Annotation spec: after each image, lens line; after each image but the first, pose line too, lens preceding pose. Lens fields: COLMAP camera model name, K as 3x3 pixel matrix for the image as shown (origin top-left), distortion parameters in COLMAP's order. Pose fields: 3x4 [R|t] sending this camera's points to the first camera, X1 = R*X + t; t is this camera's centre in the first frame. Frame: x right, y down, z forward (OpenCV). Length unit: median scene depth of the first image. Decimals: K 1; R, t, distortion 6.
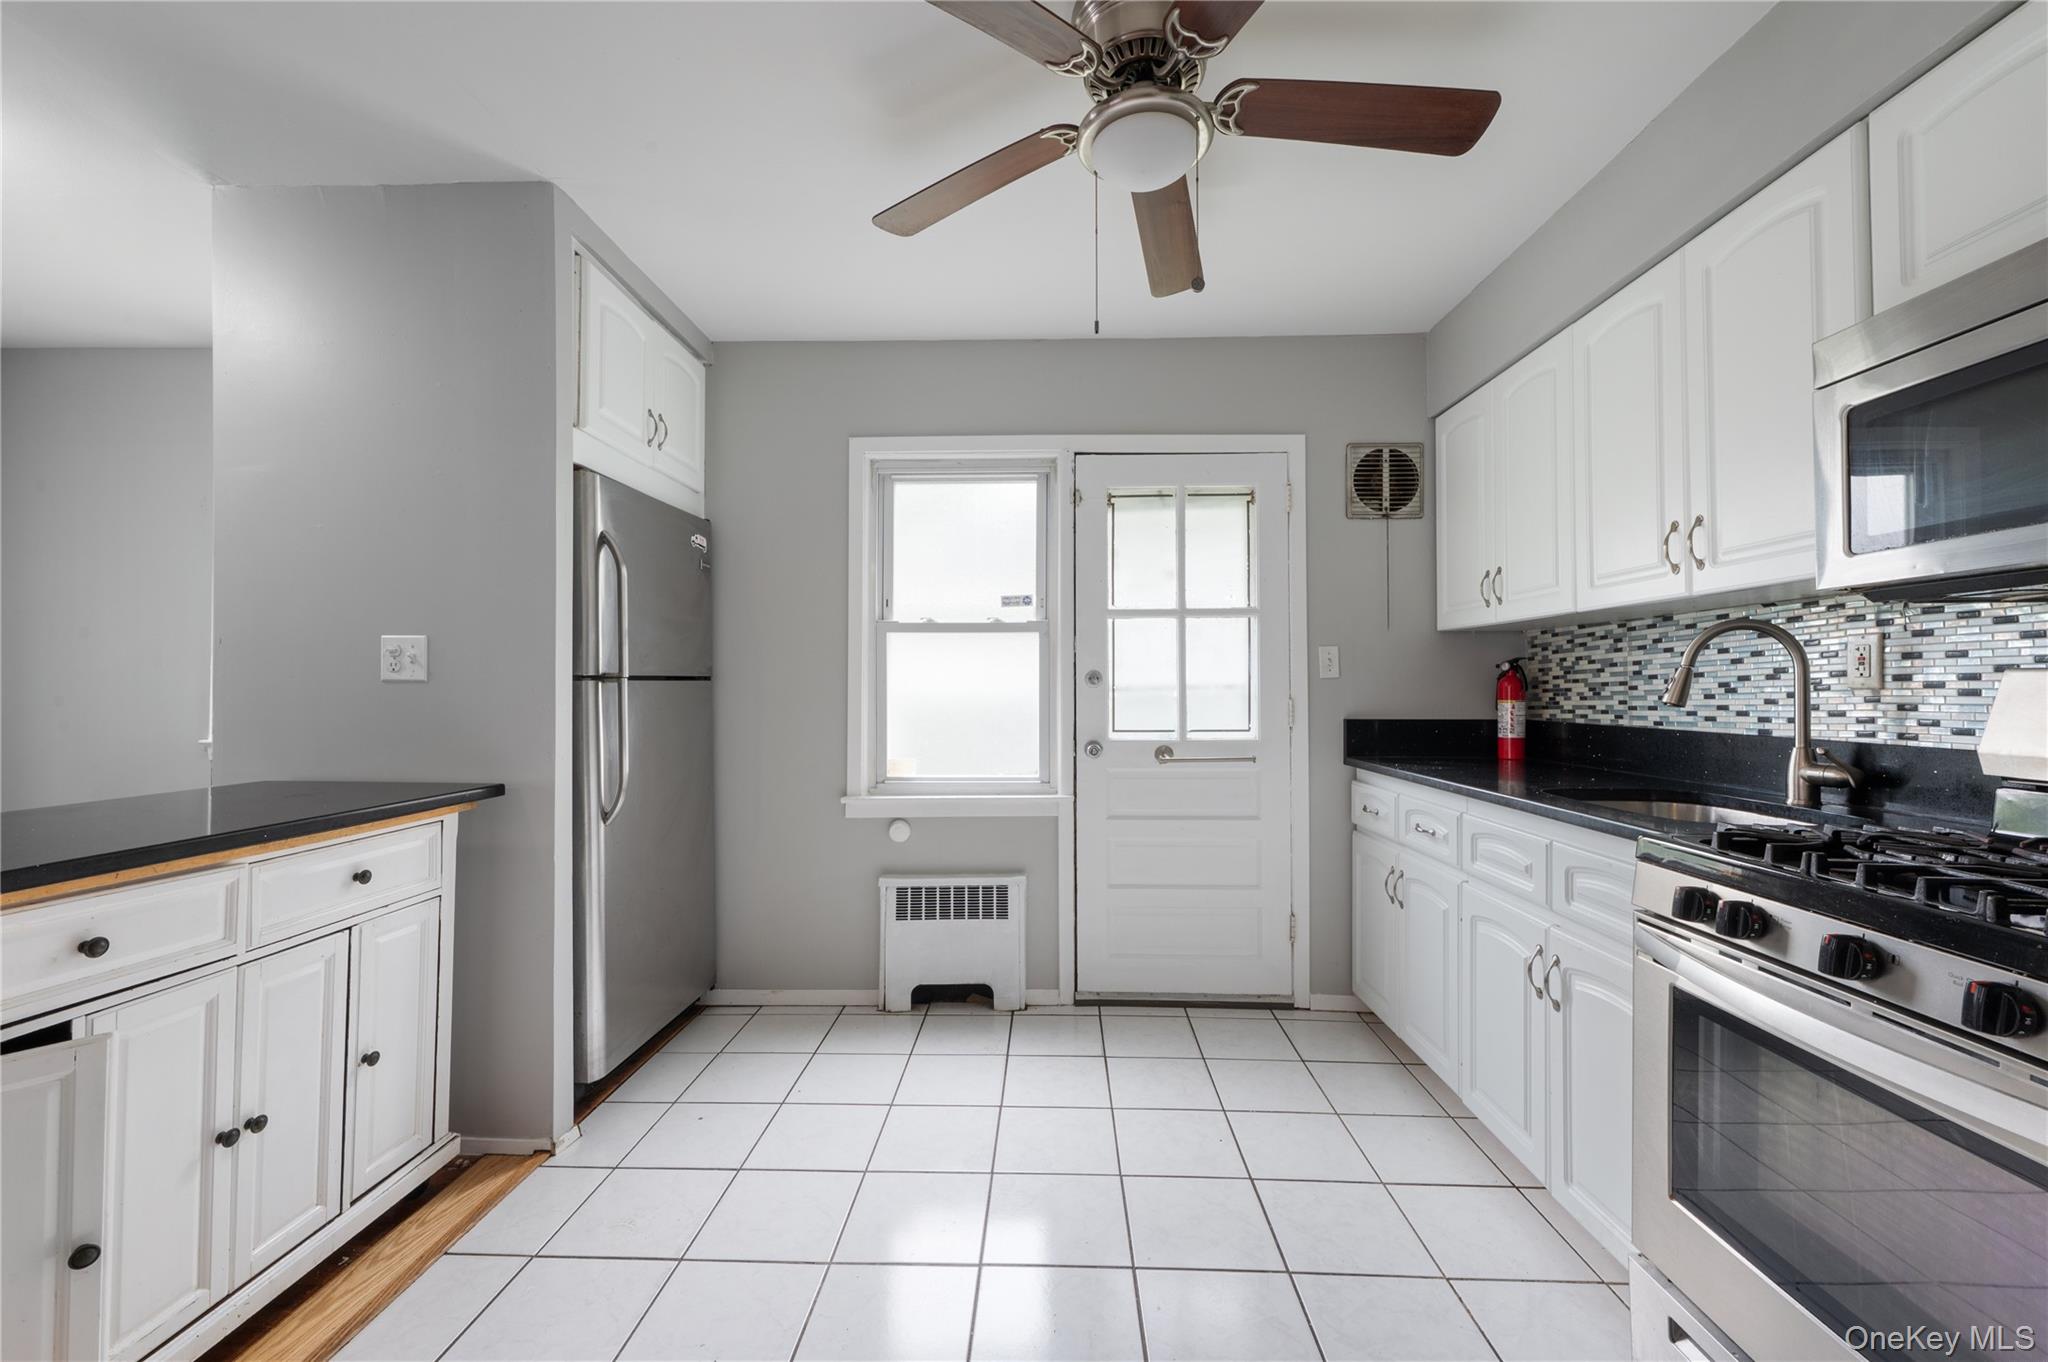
lens RADIAL K [[809.3, 0, 1024.9], [0, 809.3, 678.8], [0, 0, 1]] dist [-0.002126, 0.000330]
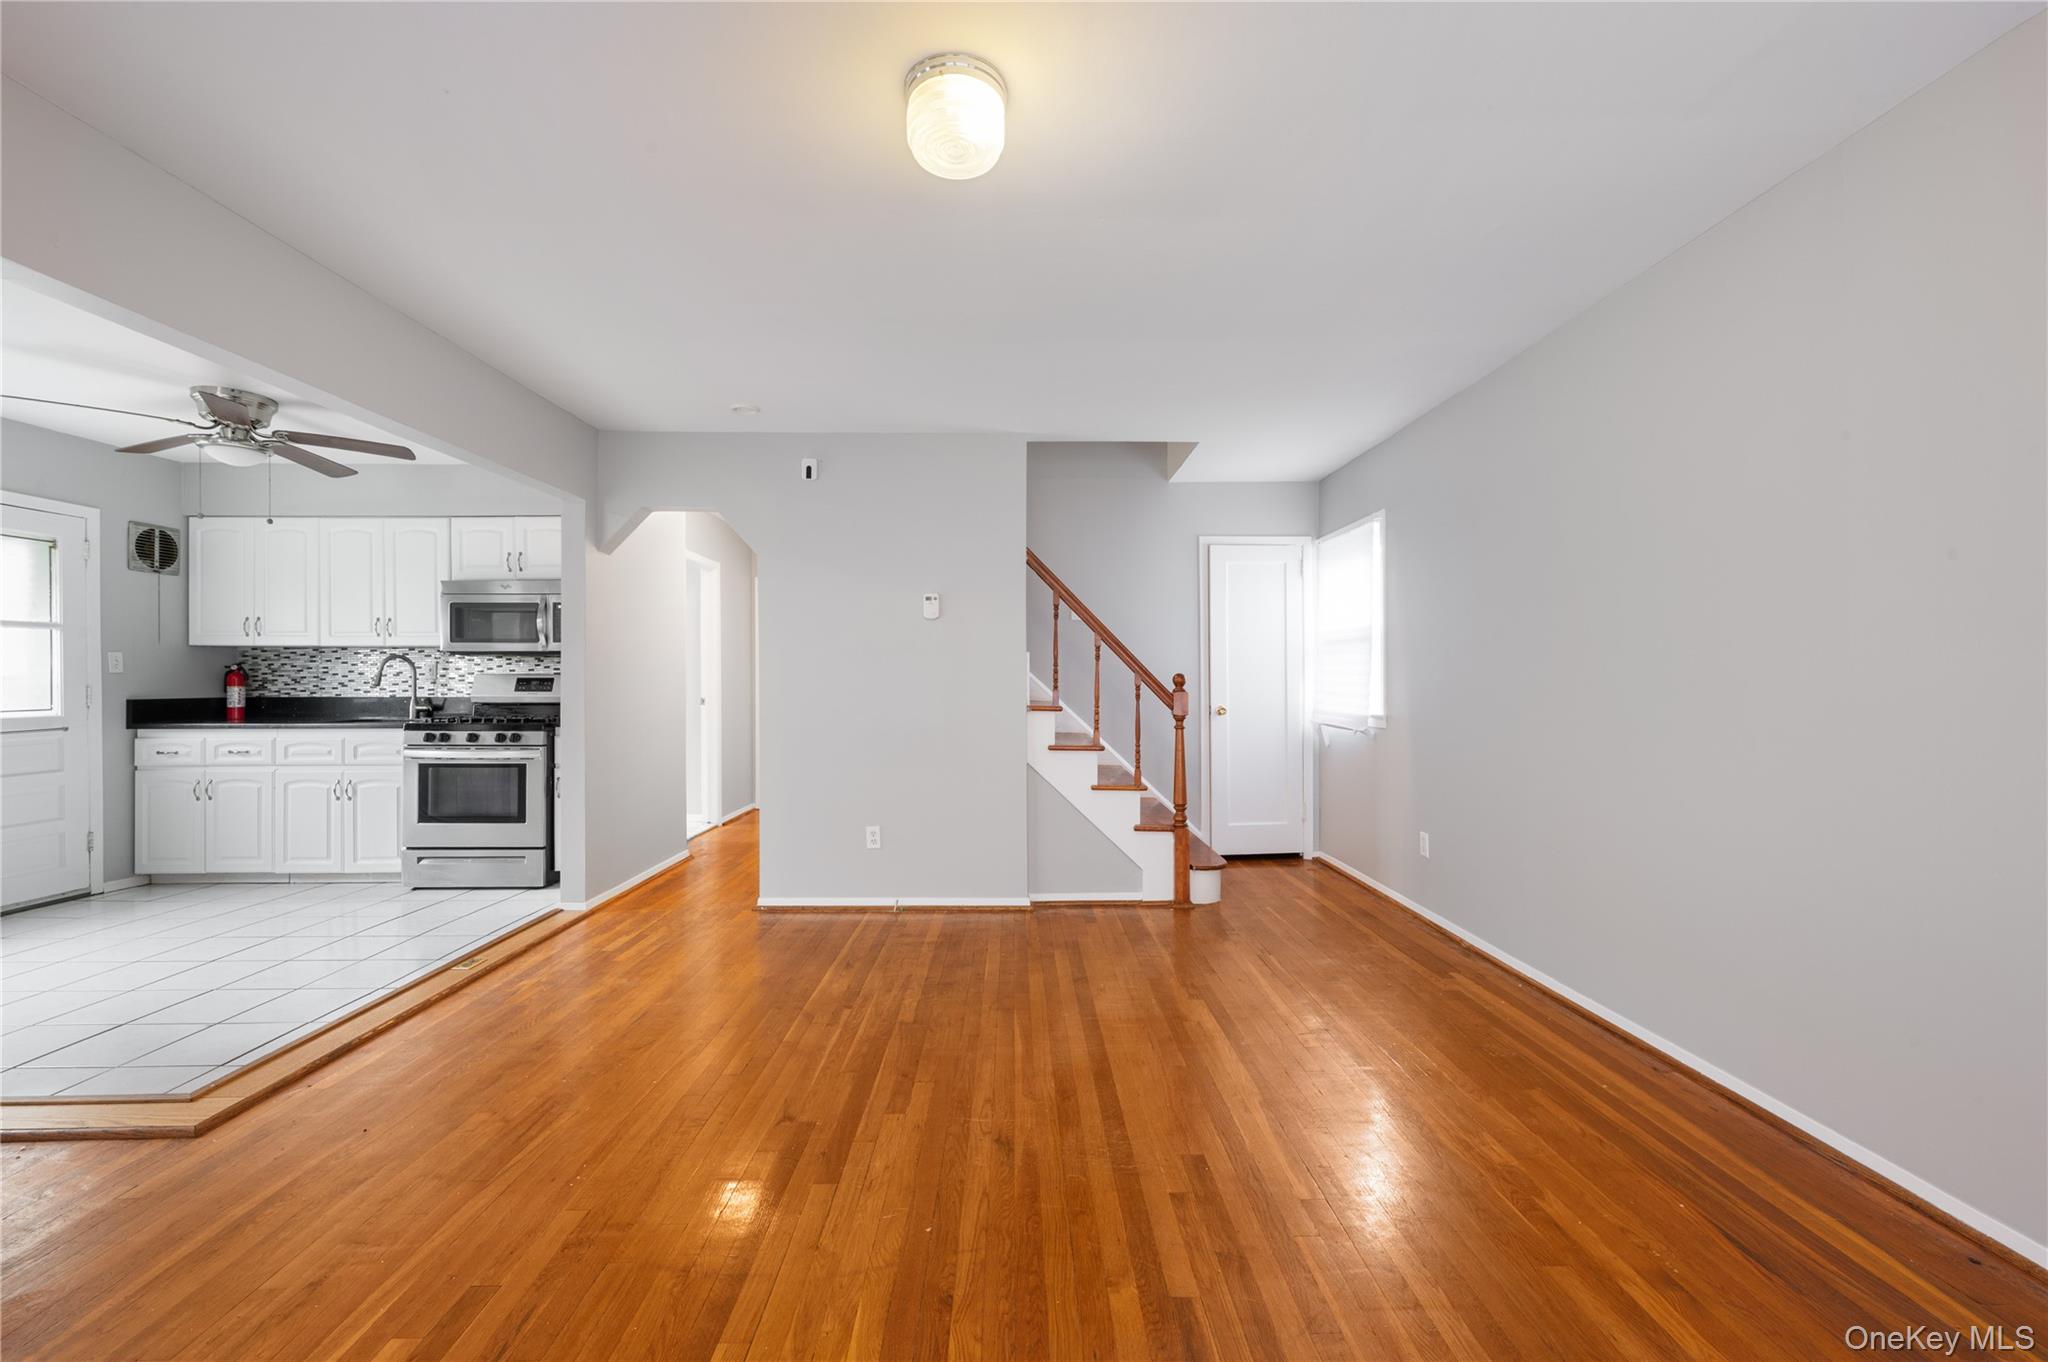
lens RADIAL K [[809.3, 0, 1030.1], [0, 809.3, 678.6], [0, 0, 1]] dist [-0.002126, 0.000330]
pose [[-0.053595, 0.000087, 0.998563, -1.246032], [-0.010250, 0.999947, -0.000637, -0.006812], [-0.998510, -0.010270, -0.053591, -0.641648]]
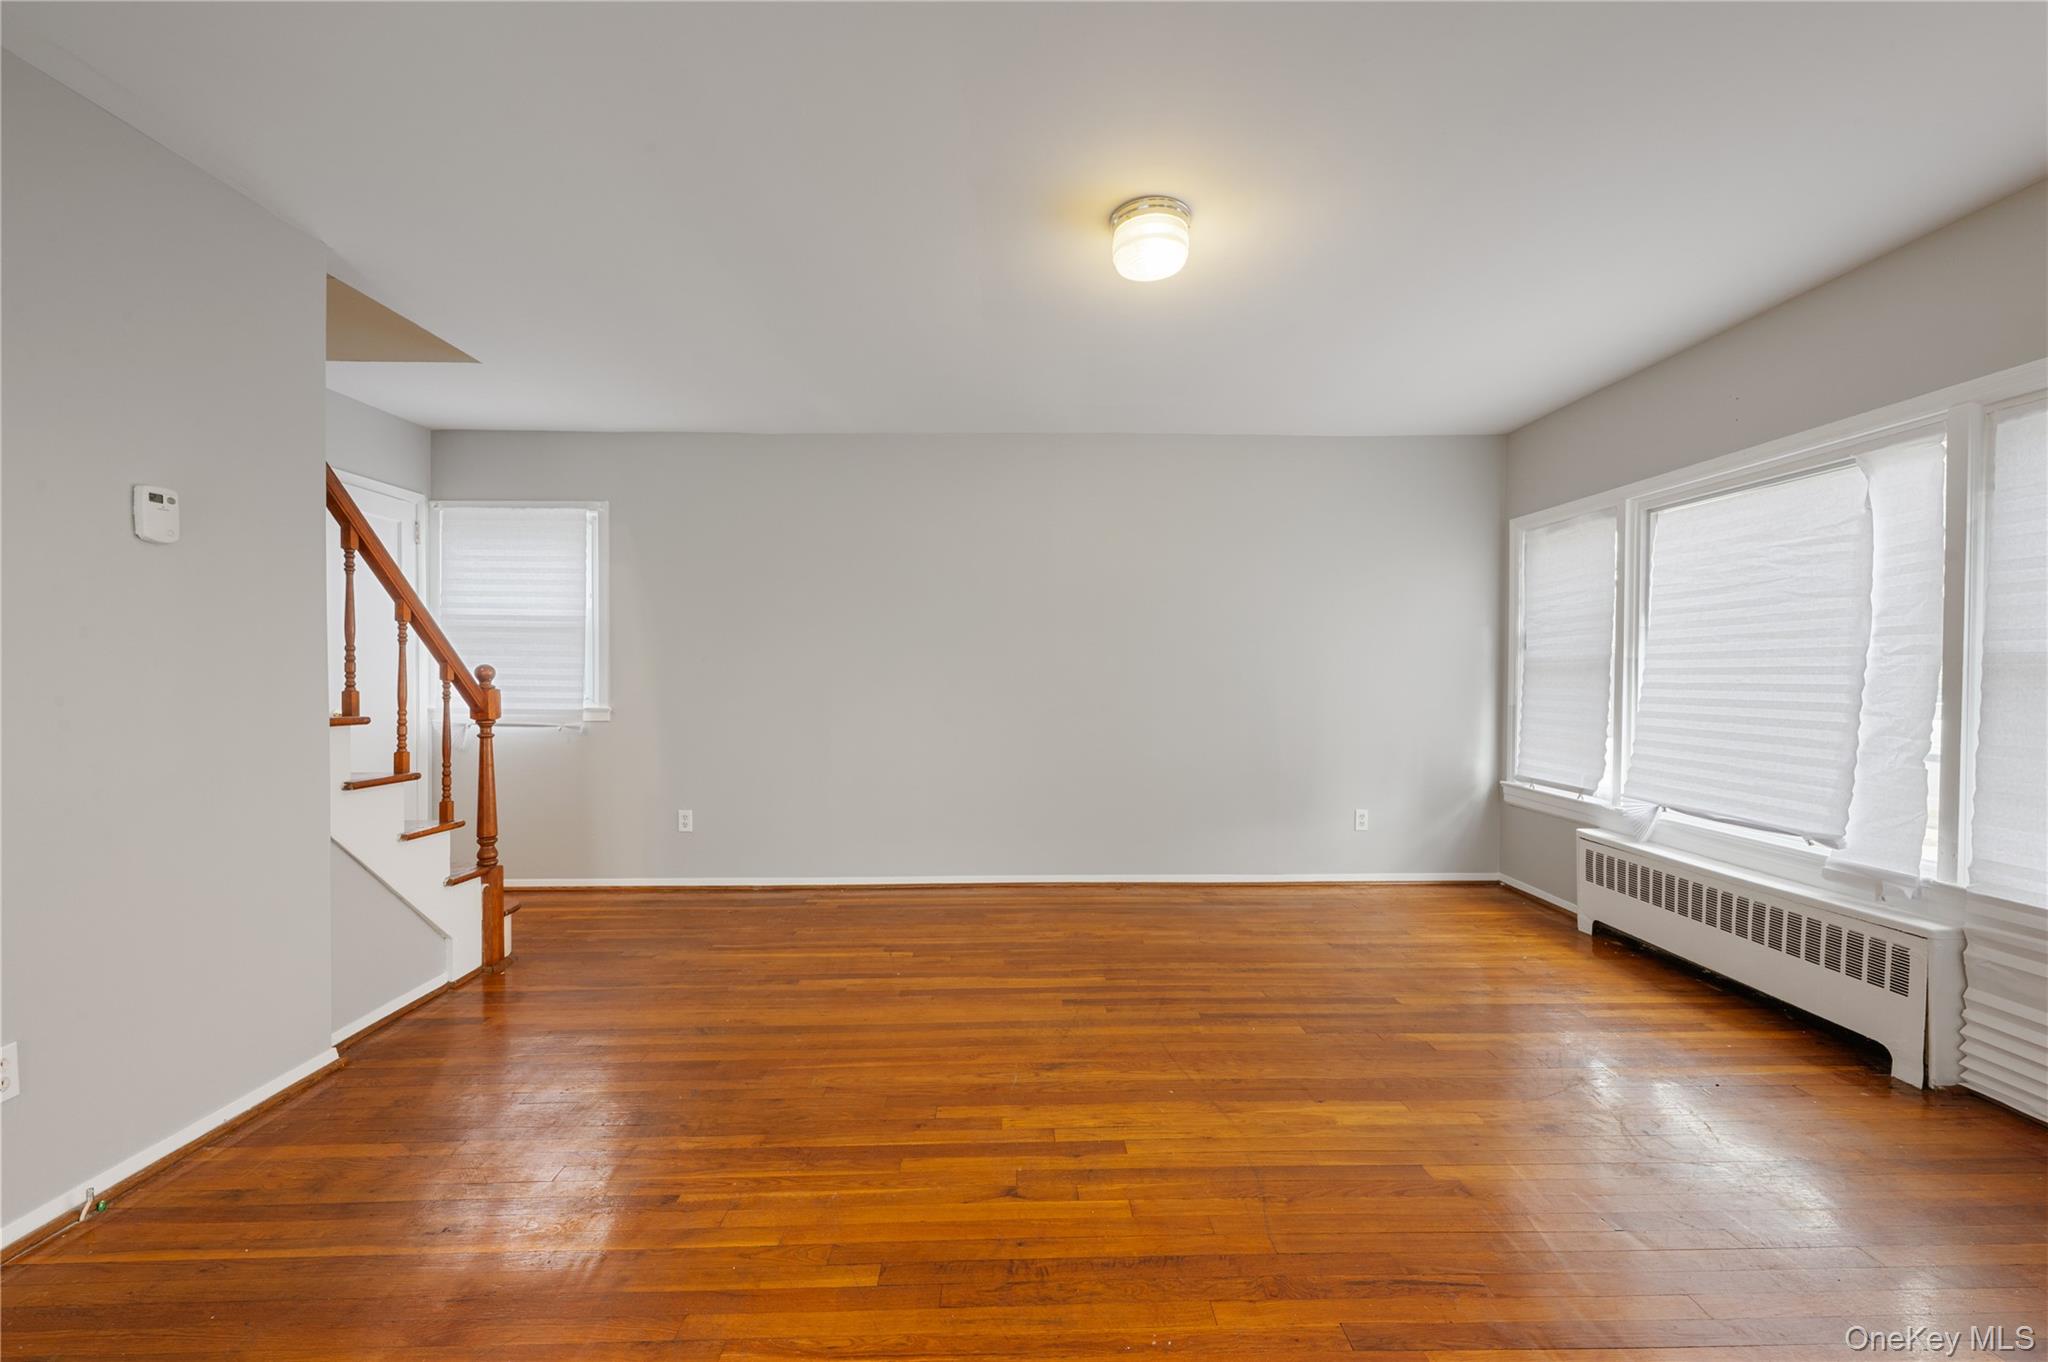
lens RADIAL K [[809.3, 0, 1024.2], [0, 809.3, 680.8], [0, 0, 1]] dist [-0.002126, 0.000330]
pose [[-0.998743, -0.000985, -0.050122, -0.471619], [-0.001064, 0.999998, 0.001549, -0.000067], [0.050120, 0.001601, -0.998742, 0.165699]]
